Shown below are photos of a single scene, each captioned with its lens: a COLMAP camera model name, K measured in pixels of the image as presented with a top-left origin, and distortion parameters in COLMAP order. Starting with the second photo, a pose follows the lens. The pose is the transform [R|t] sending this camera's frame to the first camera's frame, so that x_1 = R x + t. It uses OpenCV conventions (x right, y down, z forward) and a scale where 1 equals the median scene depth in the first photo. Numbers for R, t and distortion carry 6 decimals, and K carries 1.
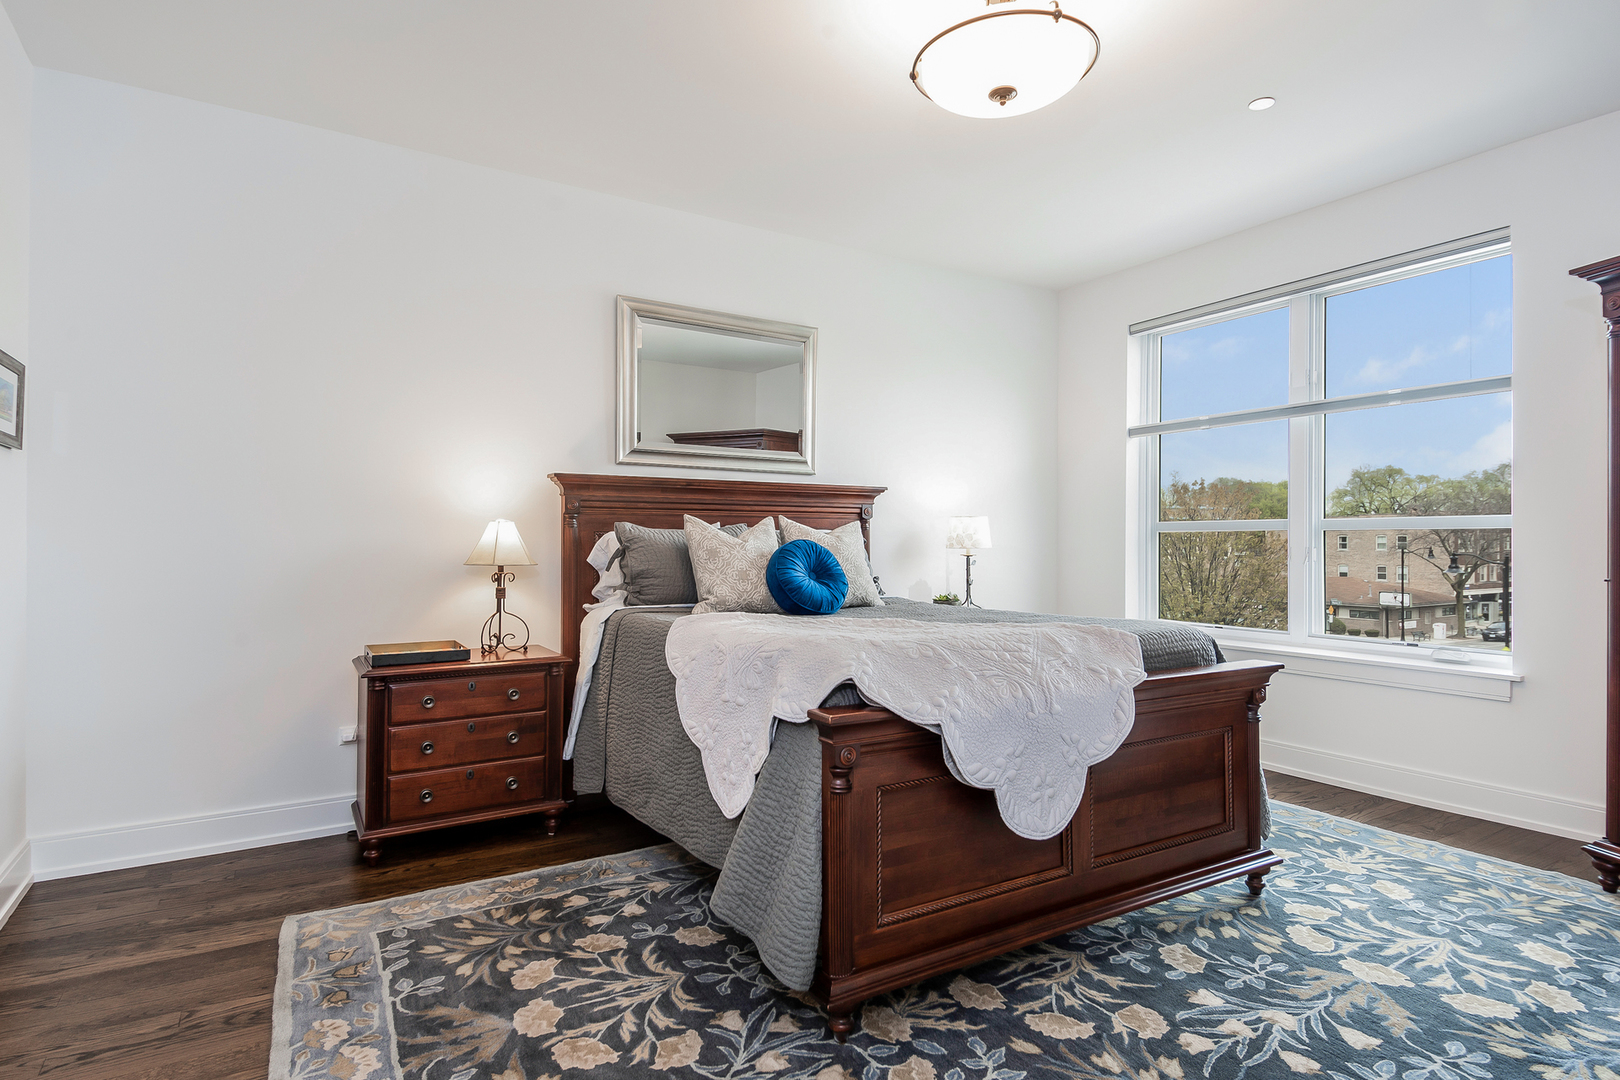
lens RADIAL K [[865.6, 0, 813.6], [0, 865.6, 544.0], [0, 0, 1]] dist [0.047326, -0.008416]
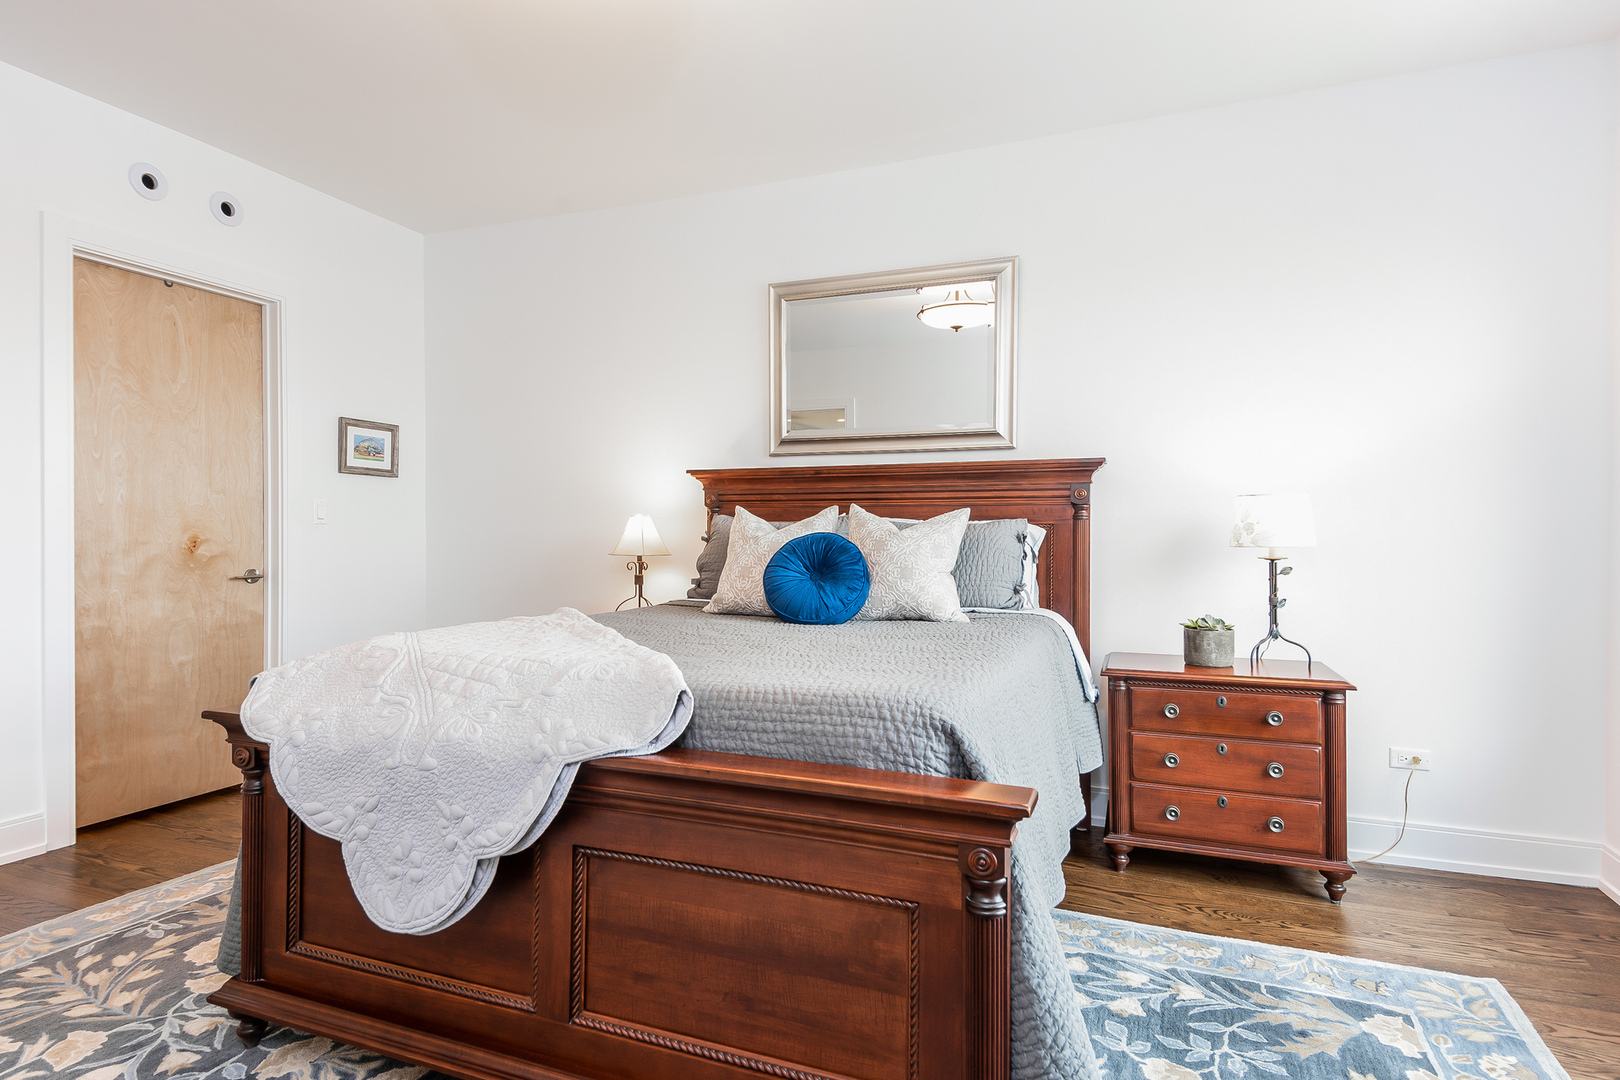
lens RADIAL K [[865.6, 0, 814.3], [0, 865.6, 539.2], [0, 0, 1]] dist [0.047326, -0.008416]
pose [[0.589955, 0.006239, -0.807412, 0.595657], [-0.002821, 0.999980, 0.005666, -0.003654], [0.807431, -0.001065, 0.589961, 0.459230]]
